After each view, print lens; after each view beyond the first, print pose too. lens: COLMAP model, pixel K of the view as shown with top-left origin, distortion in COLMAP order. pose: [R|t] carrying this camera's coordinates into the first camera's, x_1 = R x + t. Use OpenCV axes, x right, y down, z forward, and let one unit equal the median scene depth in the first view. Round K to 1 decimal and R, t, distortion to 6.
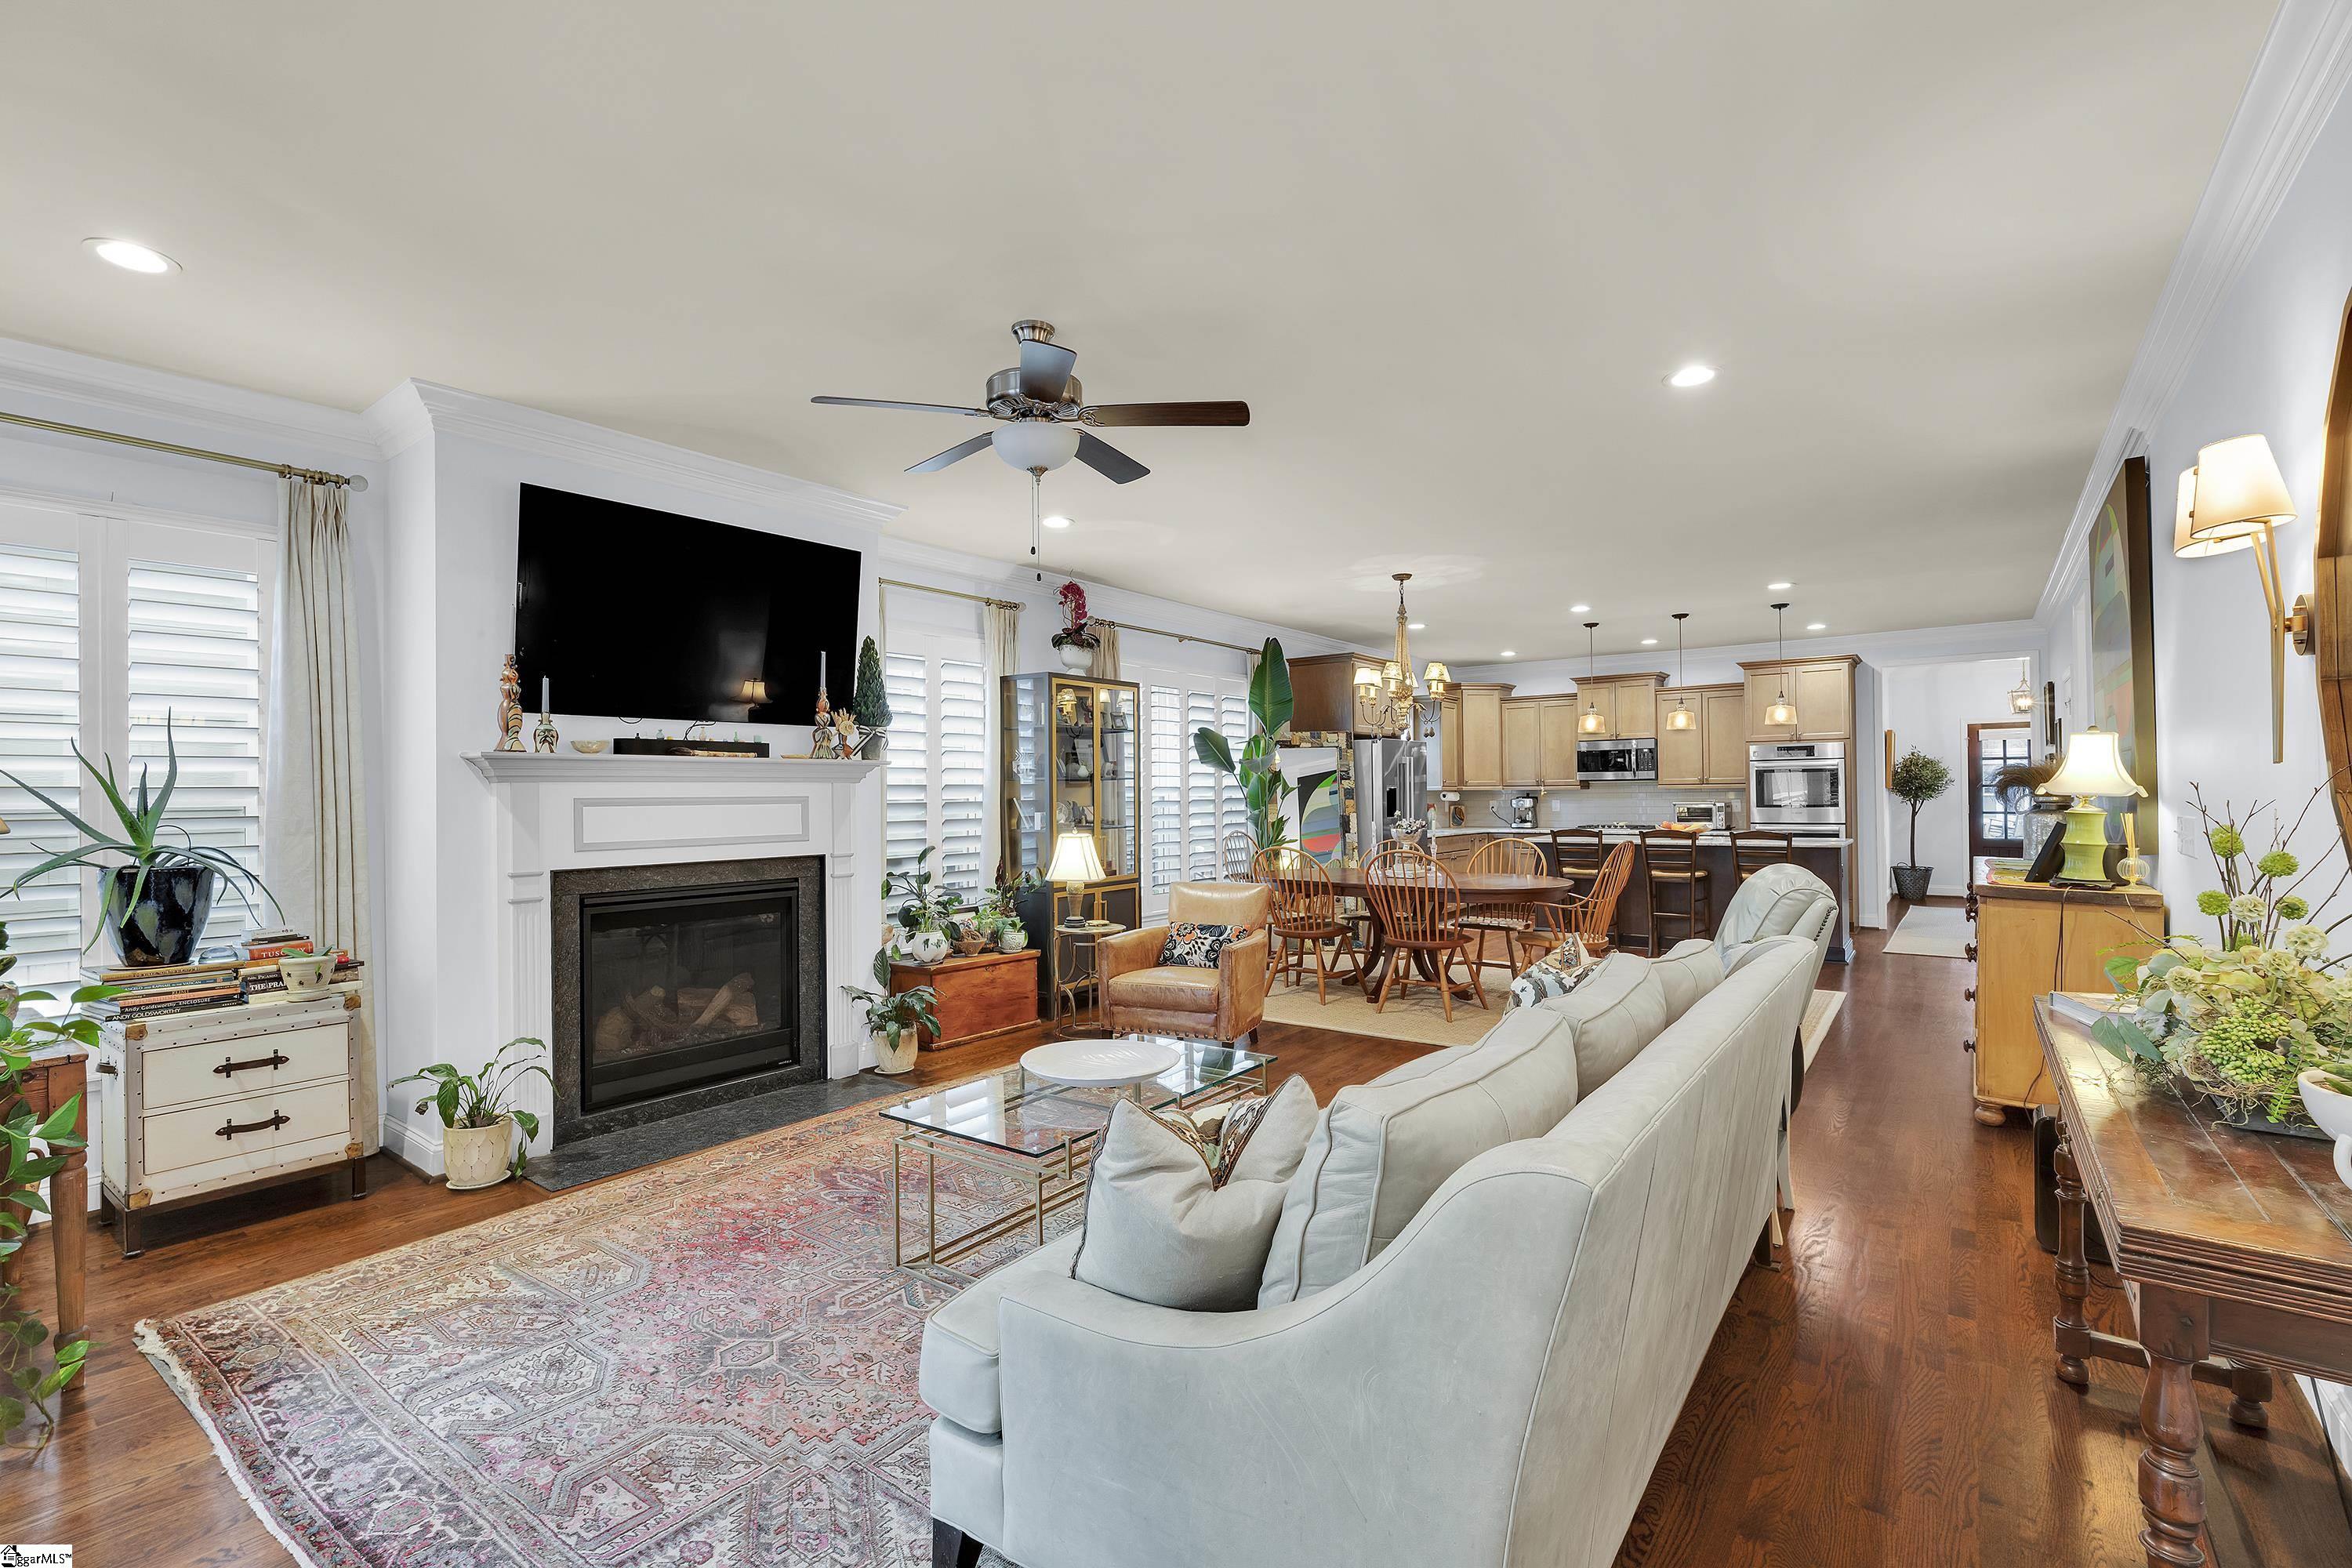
lens RADIAL K [[1042.1, 0, 1176.0], [0, 1042.1, 784.0], [0, 0, 1]] dist [-0.001056, 0.000046]
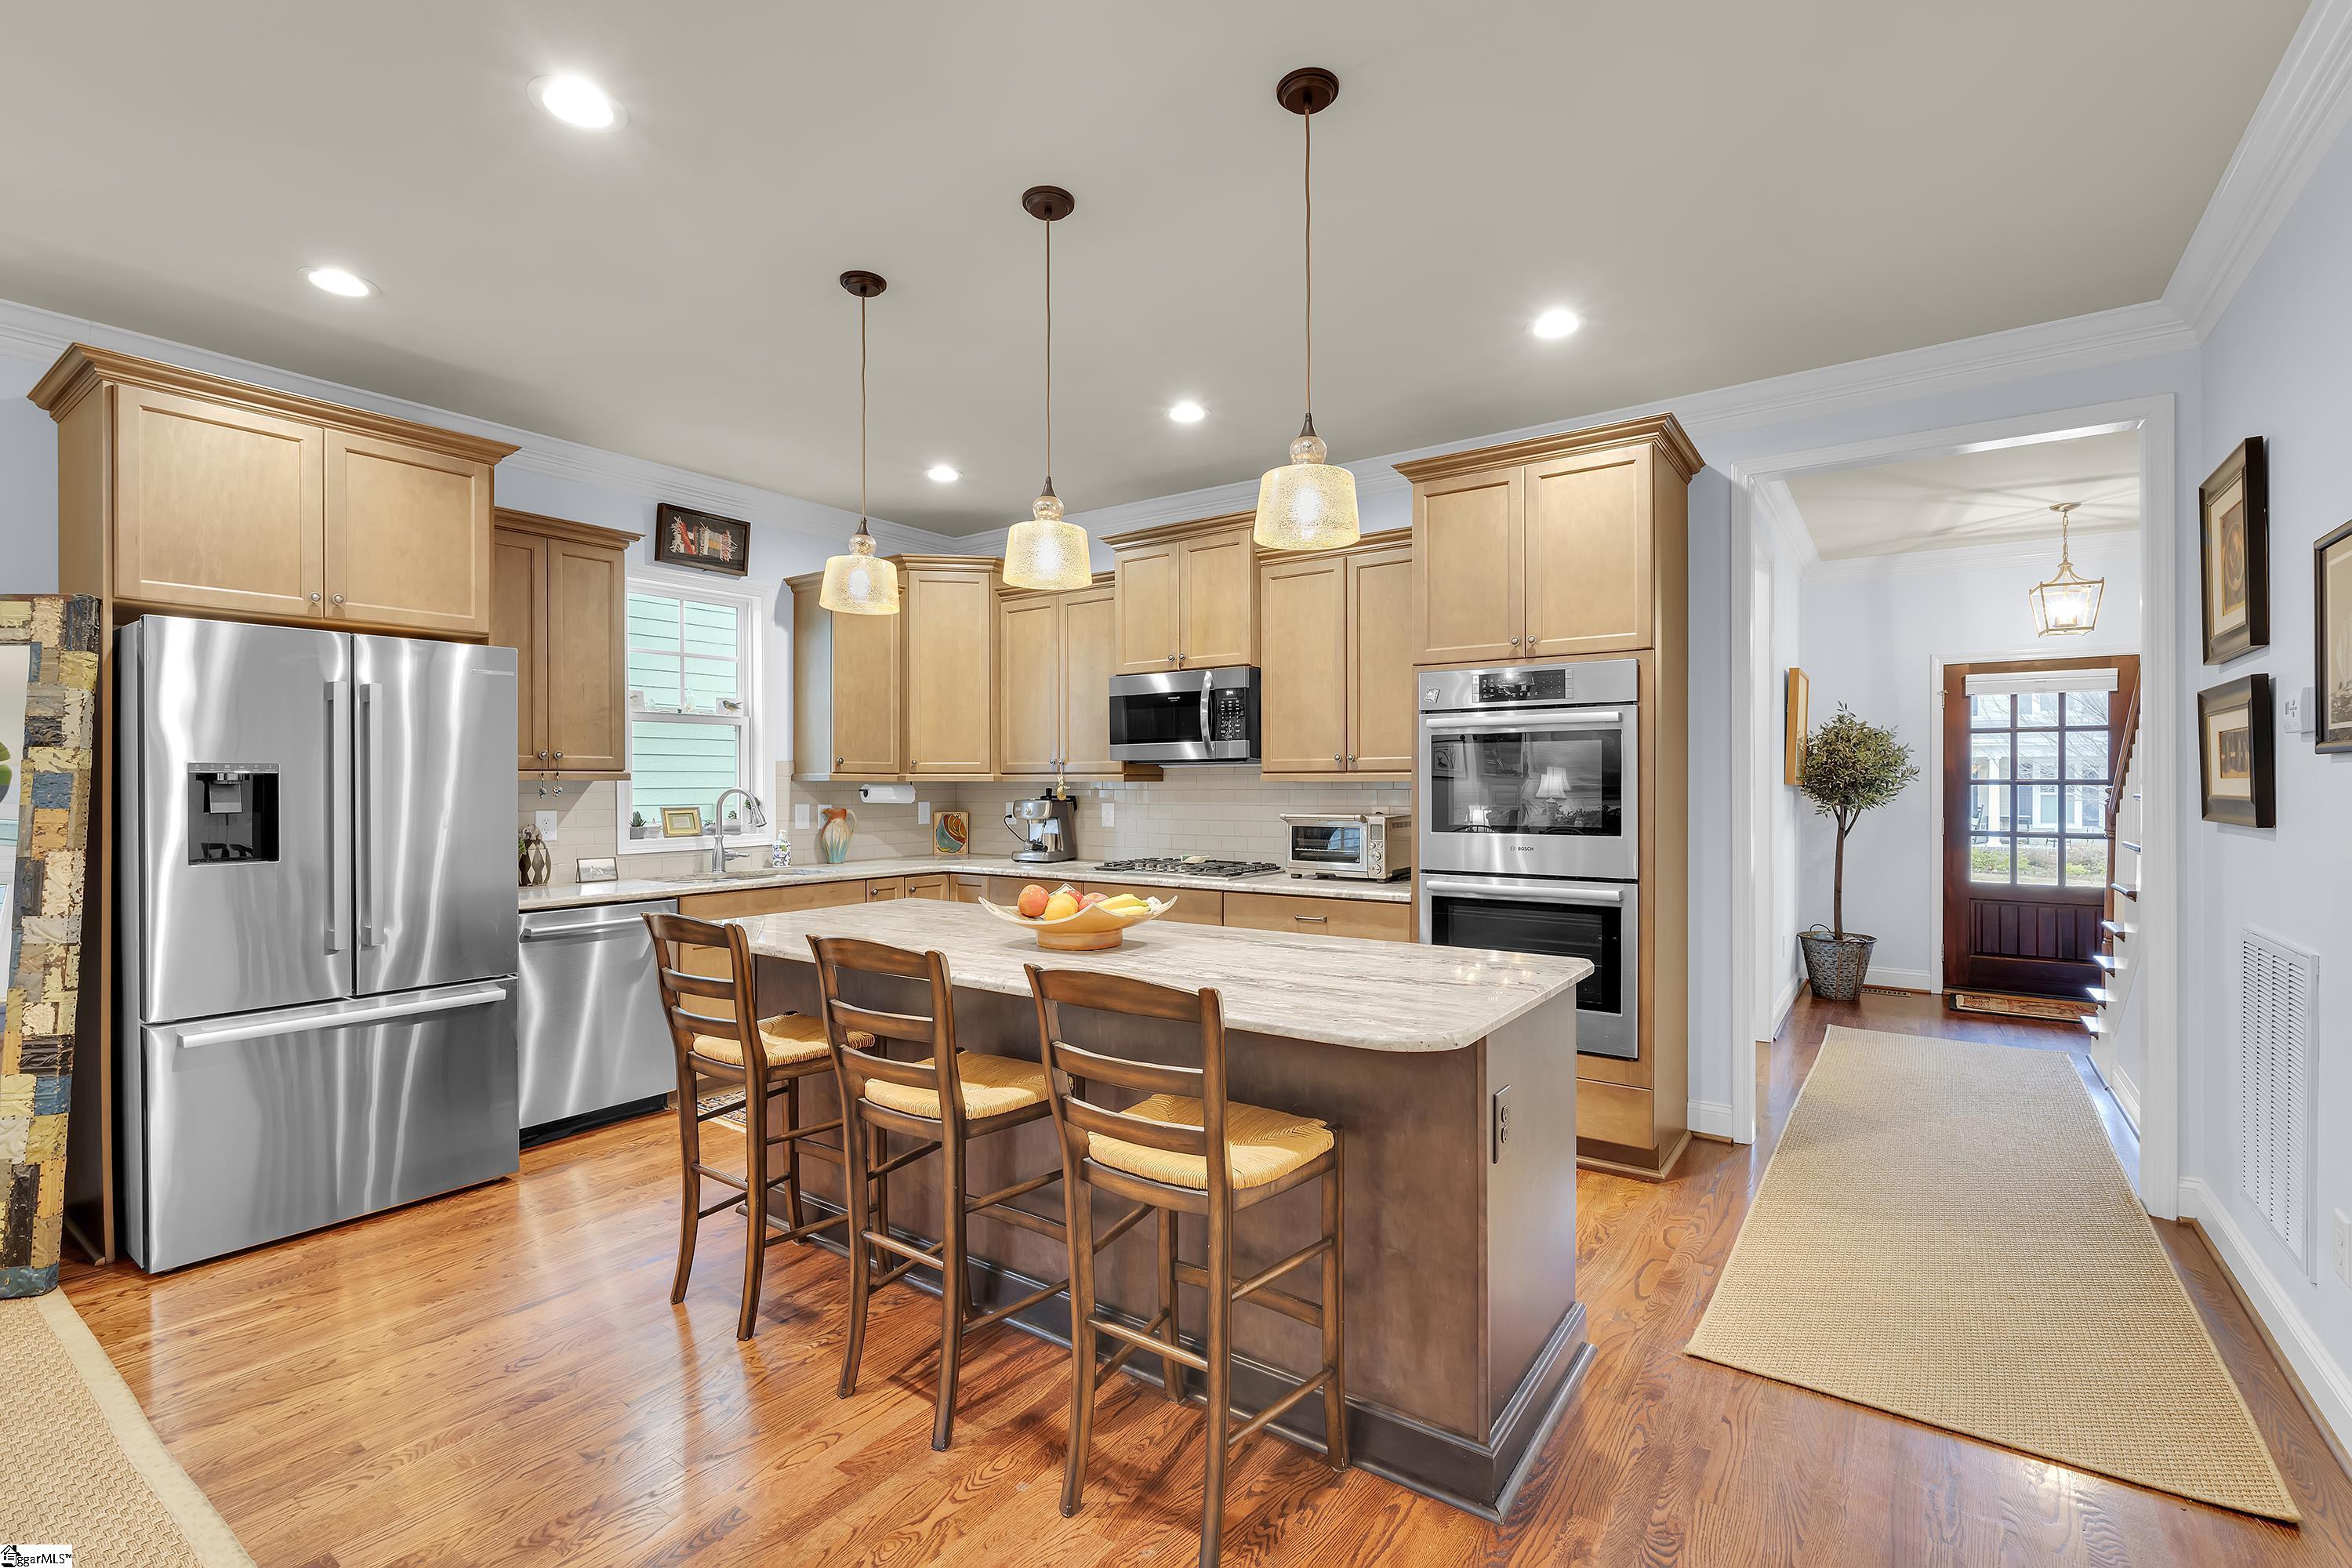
lens RADIAL K [[1042.1, 0, 1176.0], [0, 1042.1, 784.0], [0, 0, 1]] dist [-0.001056, 0.000046]
pose [[0.999566, 0.009901, 0.027758, 0.355311], [-0.010081, 0.999929, 0.006357, 0.003157], [-0.027693, -0.006634, 0.999594, 0.480492]]
